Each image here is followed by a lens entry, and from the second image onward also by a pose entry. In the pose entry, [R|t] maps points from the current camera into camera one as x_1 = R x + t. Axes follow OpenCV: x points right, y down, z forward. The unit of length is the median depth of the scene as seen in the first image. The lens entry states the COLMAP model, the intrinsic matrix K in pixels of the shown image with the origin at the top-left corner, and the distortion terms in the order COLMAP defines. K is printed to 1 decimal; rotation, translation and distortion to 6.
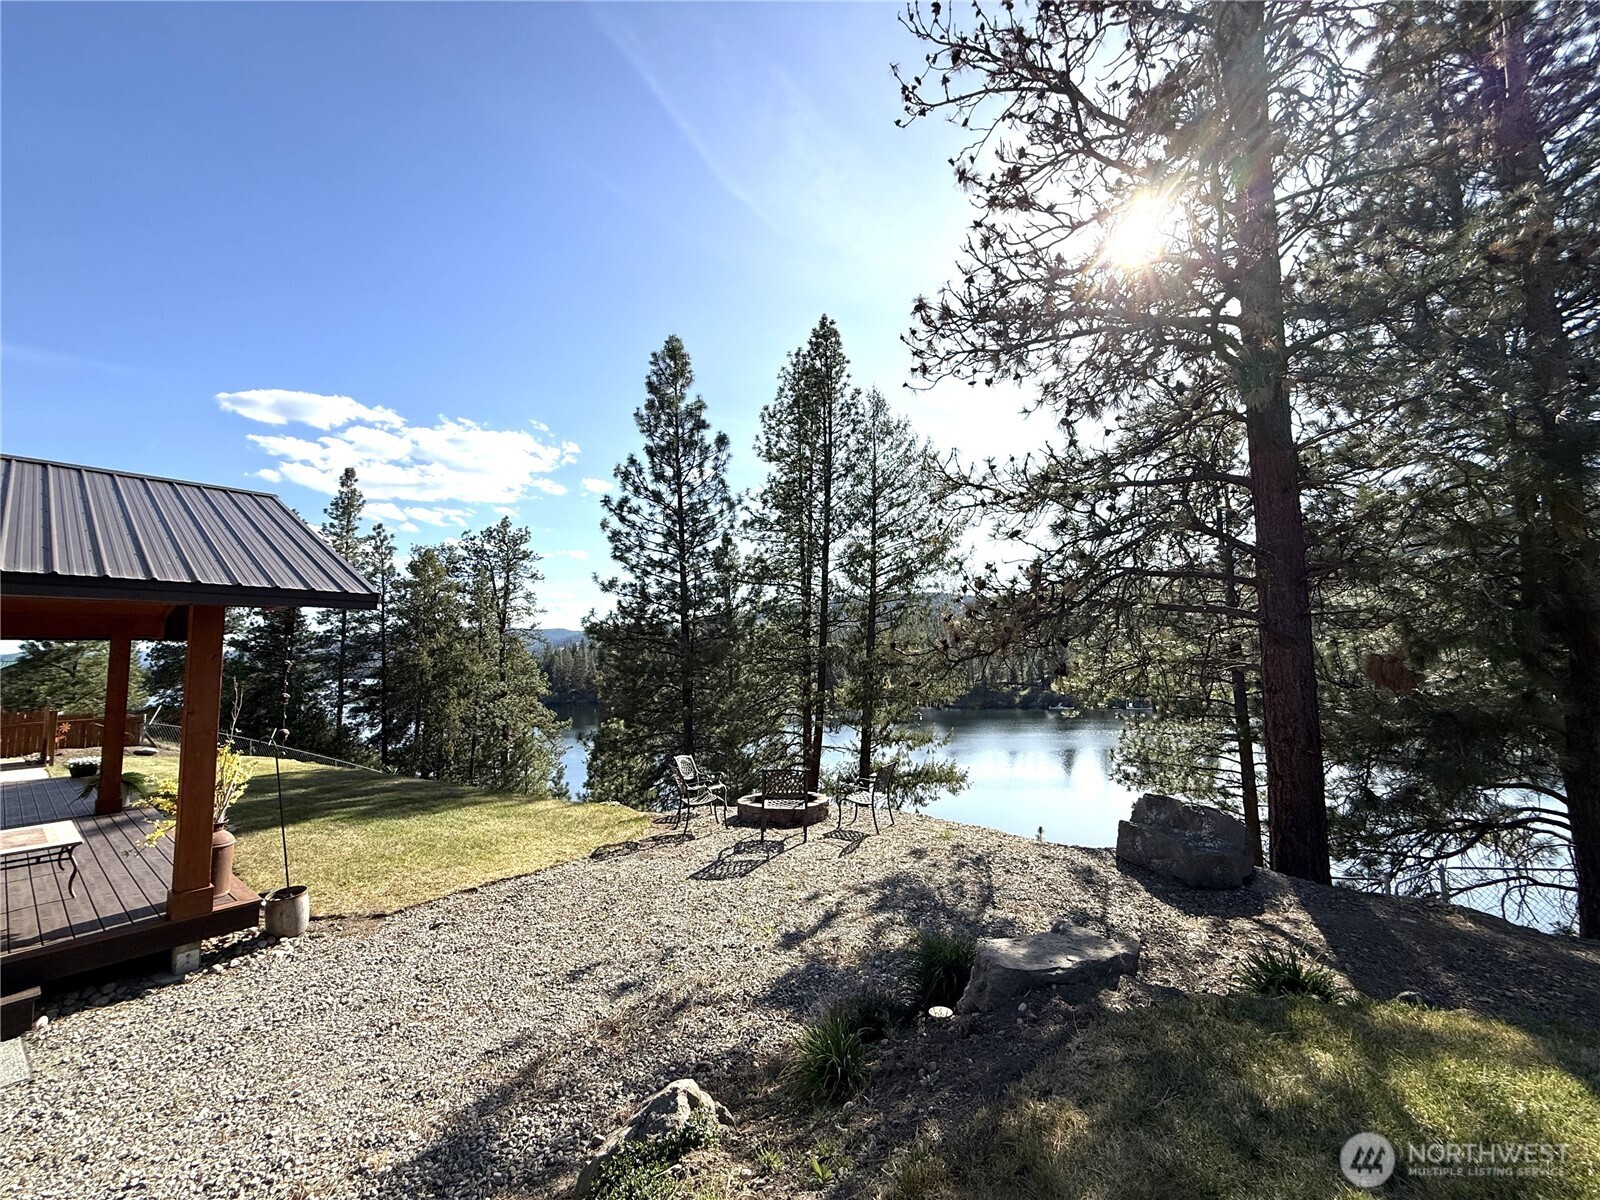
lens RADIAL K [[635.5, 0, 789.2], [0, 635.5, 594.6], [0, 0, 1]] dist [-0.004178, 0.000650]
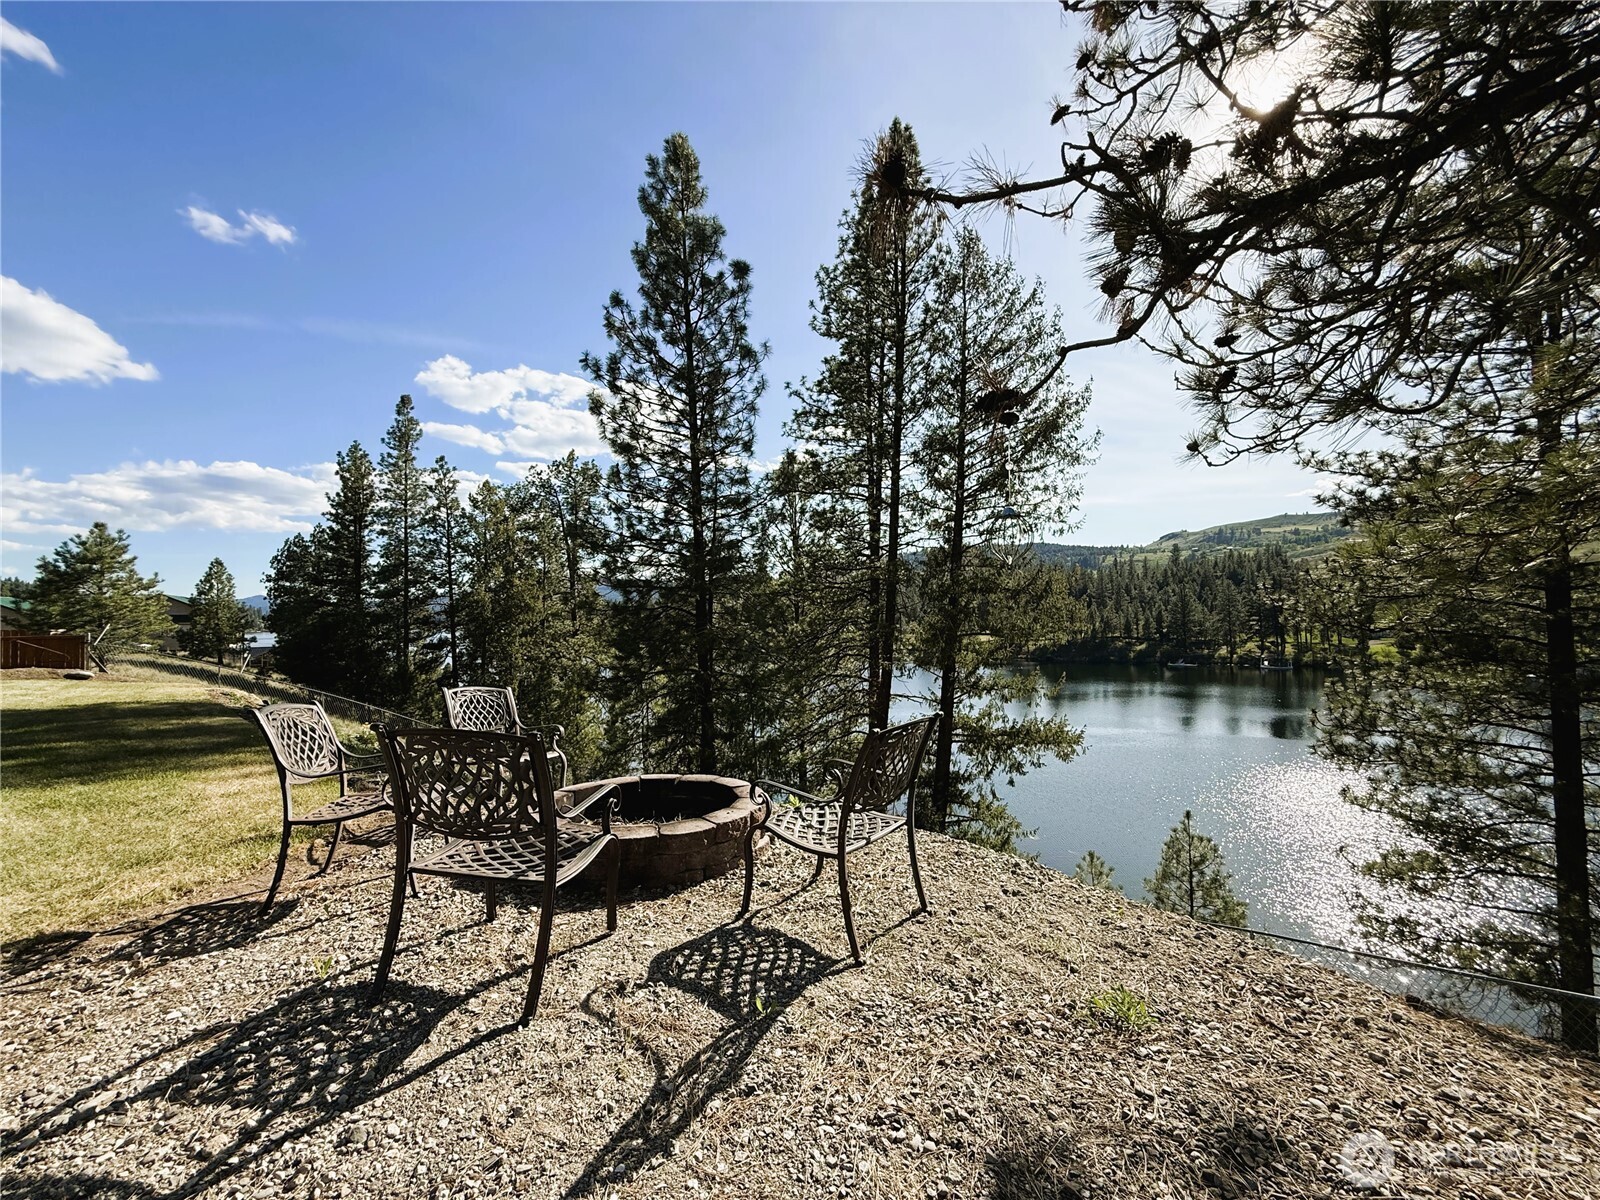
lens RADIAL K [[635.5, 0, 791.5], [0, 635.5, 592.5], [0, 0, 1]] dist [-0.004178, 0.000650]
pose [[0.988918, 0.004440, -0.148397, 0.046554], [0.006496, 0.997301, 0.073131, 0.054259], [0.148321, -0.073285, 0.986220, 0.211604]]
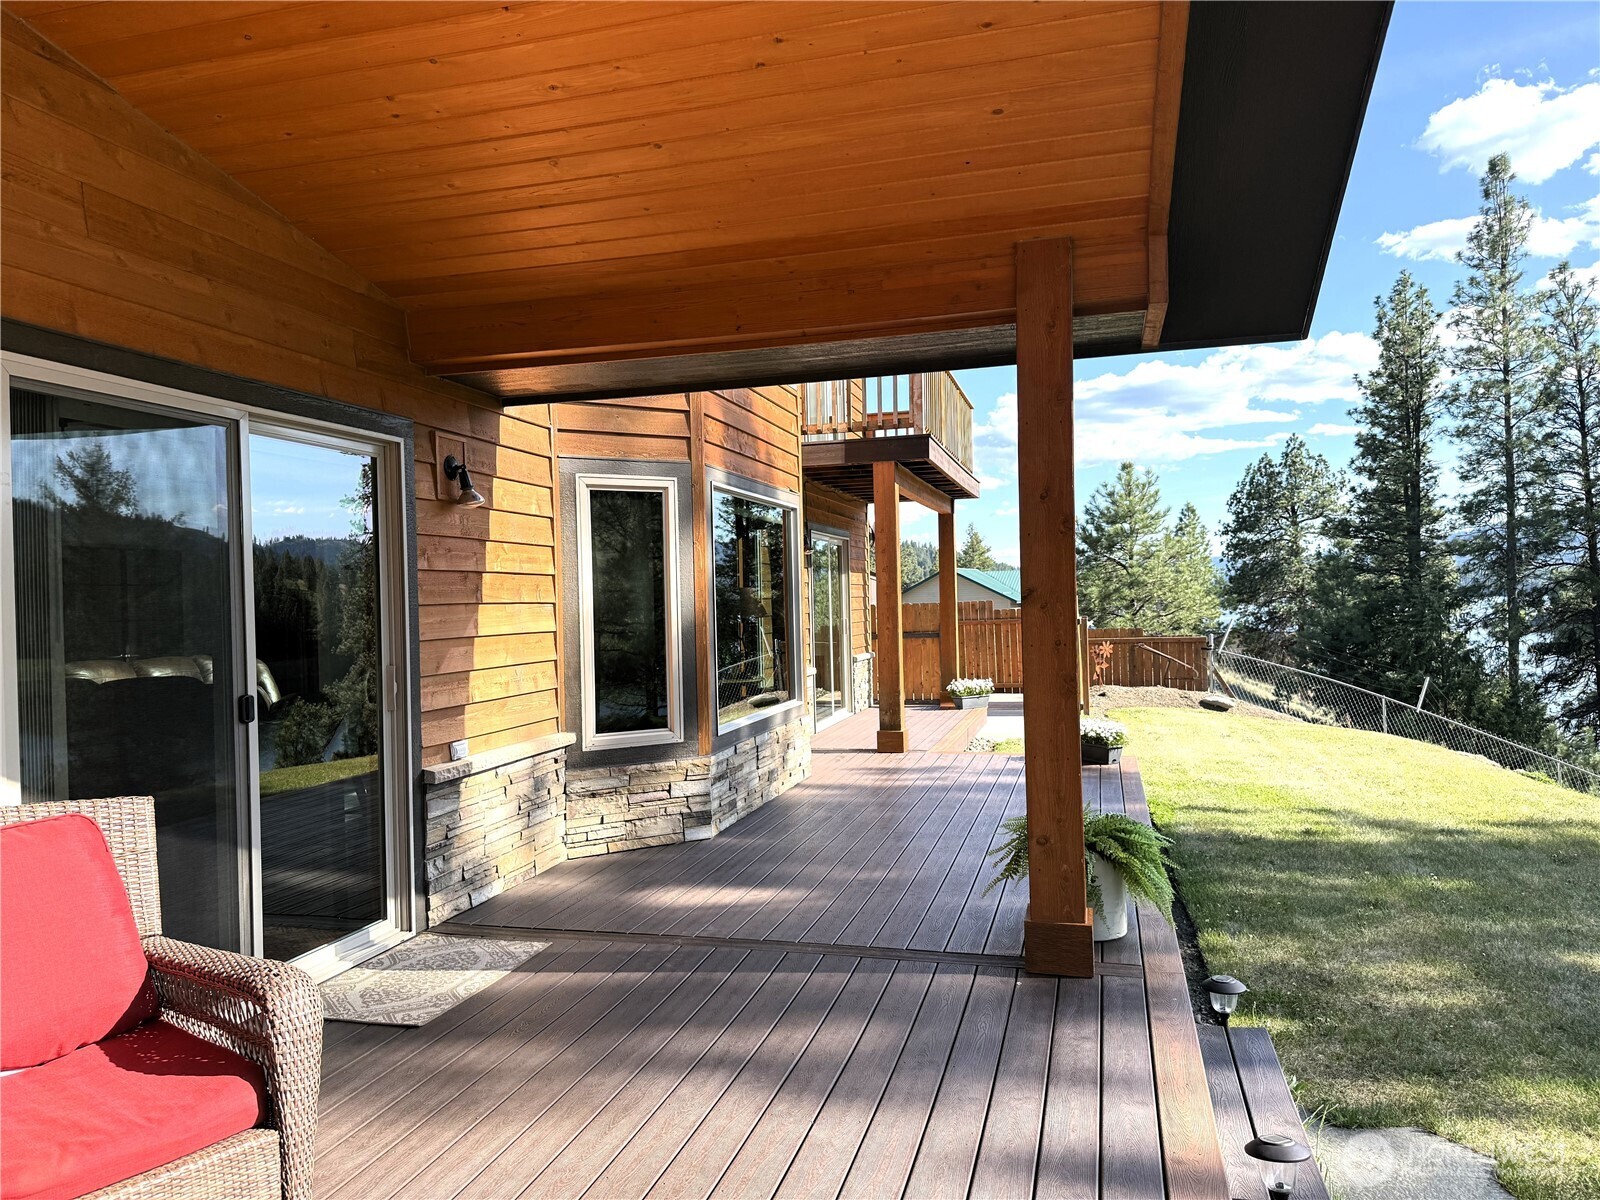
lens RADIAL K [[1141.4, 0, 796.8], [0, 1141.4, 597.1], [0, 0, 1]] dist [-0.001107, -0.004430]
pose [[0.407319, 0.011108, -0.913218, -0.189950], [0.110258, 0.992014, 0.061245, 0.040561], [0.906606, -0.125636, 0.402841, 0.205500]]
